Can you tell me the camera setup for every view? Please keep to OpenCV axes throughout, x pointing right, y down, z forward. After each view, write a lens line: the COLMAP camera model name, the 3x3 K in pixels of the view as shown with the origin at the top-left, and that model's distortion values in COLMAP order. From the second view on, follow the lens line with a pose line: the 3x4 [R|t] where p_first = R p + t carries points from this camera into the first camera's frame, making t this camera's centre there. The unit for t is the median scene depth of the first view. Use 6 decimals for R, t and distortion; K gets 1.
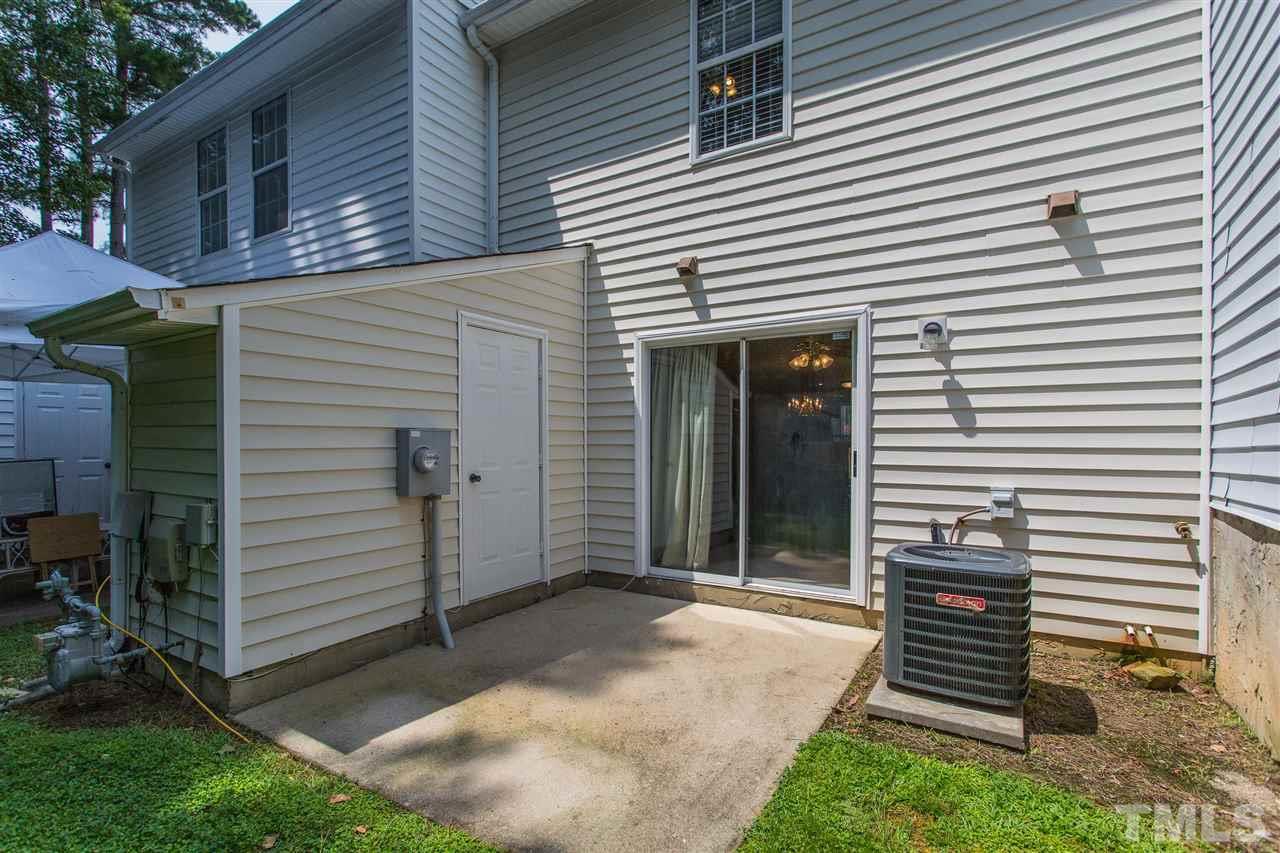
lens RADIAL K [[618.7, 0, 639.4], [0, 618.7, 454.1], [0, 0, 1]] dist [-0.000035, 0.000024]
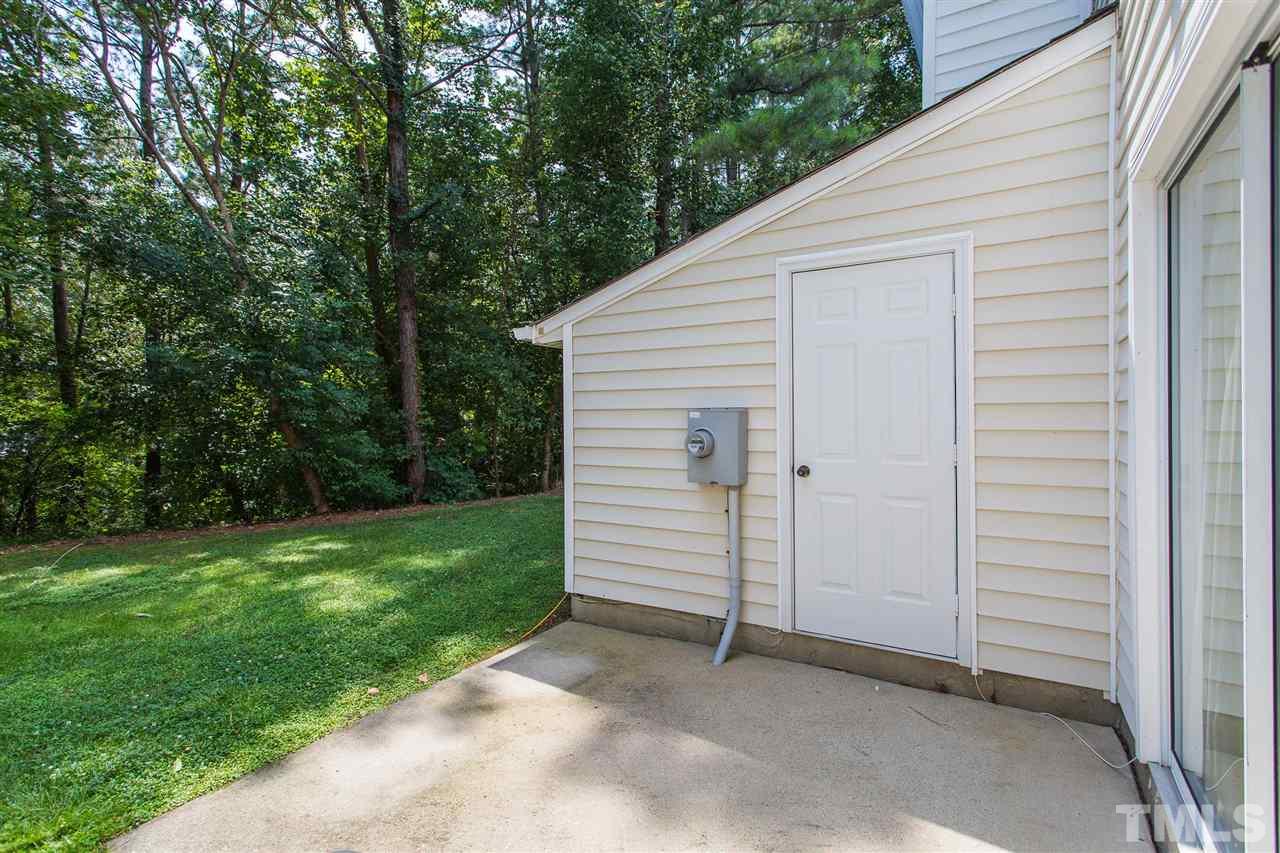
lens RADIAL K [[579.2, 0, 640.0], [0, 579.2, 426.5], [0, 0, 1]] dist [0.000804, 0.000037]
pose [[0.009580, 0.008206, -0.999920, 0.518063], [-0.019682, 0.999774, 0.008017, -0.020737], [0.999760, 0.019604, 0.009740, 0.927010]]
